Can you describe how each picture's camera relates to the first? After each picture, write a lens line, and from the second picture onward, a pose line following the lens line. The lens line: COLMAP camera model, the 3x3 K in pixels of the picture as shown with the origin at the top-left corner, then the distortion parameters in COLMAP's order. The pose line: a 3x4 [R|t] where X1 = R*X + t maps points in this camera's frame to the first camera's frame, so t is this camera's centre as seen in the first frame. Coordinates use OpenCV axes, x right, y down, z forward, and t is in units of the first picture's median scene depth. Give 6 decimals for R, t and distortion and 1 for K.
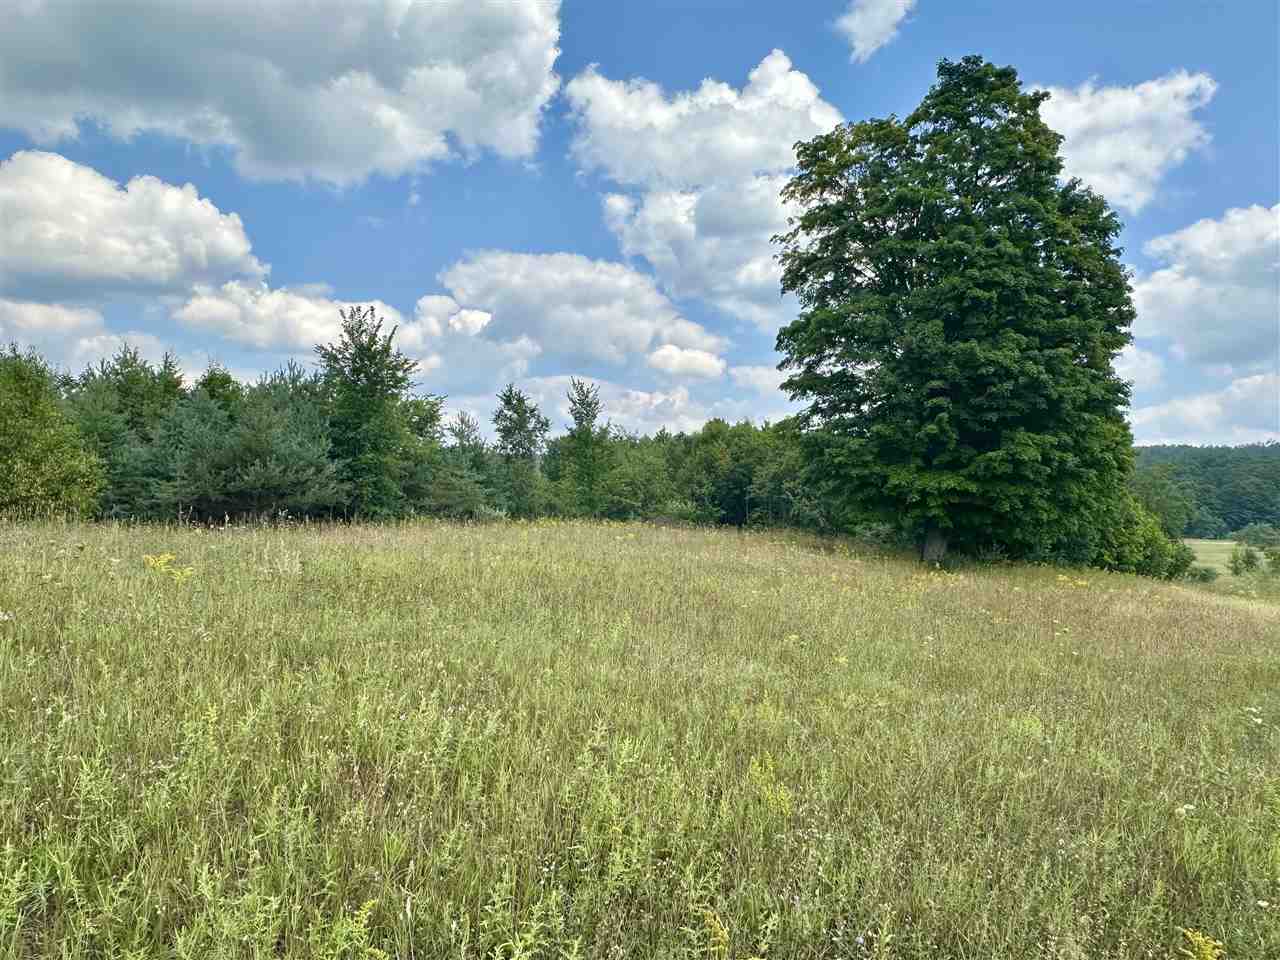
lens RADIAL K [[847.6, 0, 635.4], [0, 847.6, 484.1], [0, 0, 1]] dist [0.002211, 0.001672]
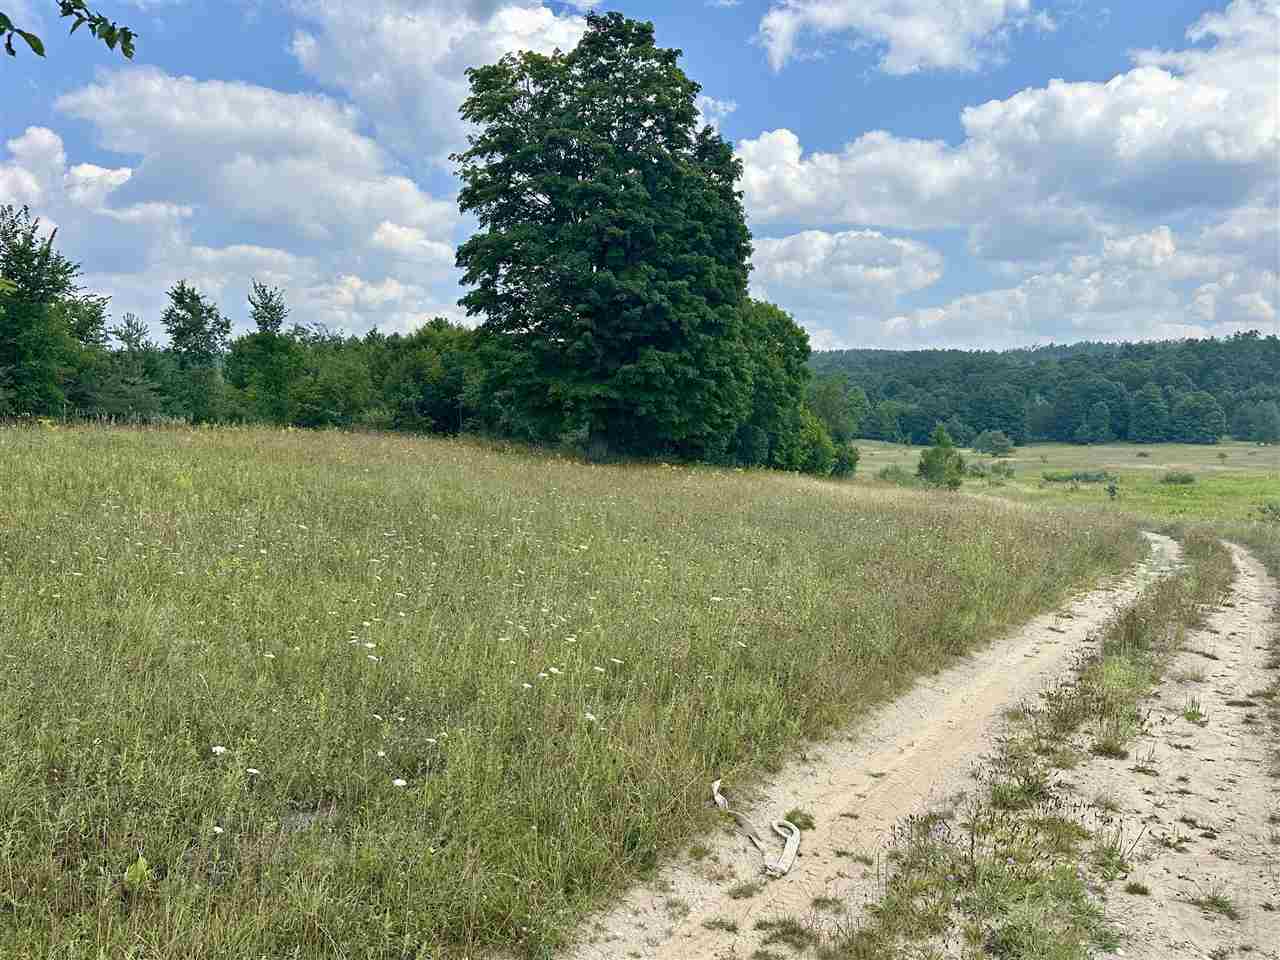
lens RADIAL K [[1020.4, 0, 645.4], [0, 1020.4, 493.8], [0, 0, 1]] dist [0.108729, -0.154814]
pose [[0.962591, -0.028648, 0.269439, 0.037405], [0.001965, 0.995107, 0.098783, 0.000190], [-0.270950, -0.094558, 0.957938, -0.338782]]
